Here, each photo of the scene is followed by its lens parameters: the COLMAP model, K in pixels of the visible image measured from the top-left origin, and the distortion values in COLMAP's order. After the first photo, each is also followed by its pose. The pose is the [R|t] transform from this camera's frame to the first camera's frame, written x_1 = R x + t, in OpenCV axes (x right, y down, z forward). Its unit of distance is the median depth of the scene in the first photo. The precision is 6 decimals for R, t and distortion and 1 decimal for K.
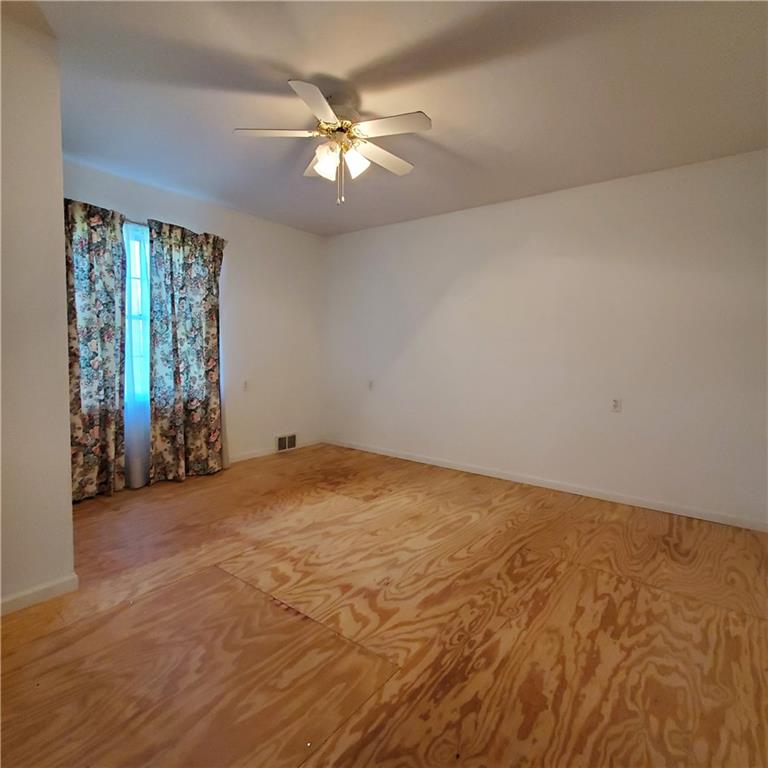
lens RADIAL K [[455.6, 0, 383.5], [0, 455.6, 382.5], [0, 0, 1]] dist [-0.004126, 0.014299]
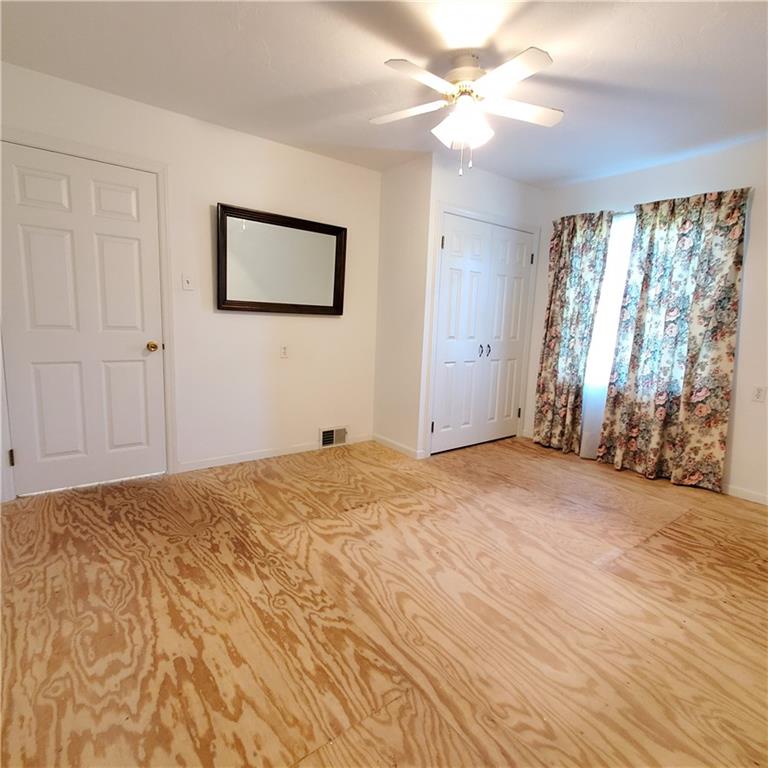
lens RADIAL K [[419.5, 0, 388.1], [0, 419.5, 381.1], [0, 0, 1]] dist [0.001511, 0.000477]
pose [[-0.259962, 0.119503, -0.958196, 1.014174], [-0.117569, 0.981013, 0.154246, -0.104116], [0.958435, 0.152752, -0.240976, 1.379308]]
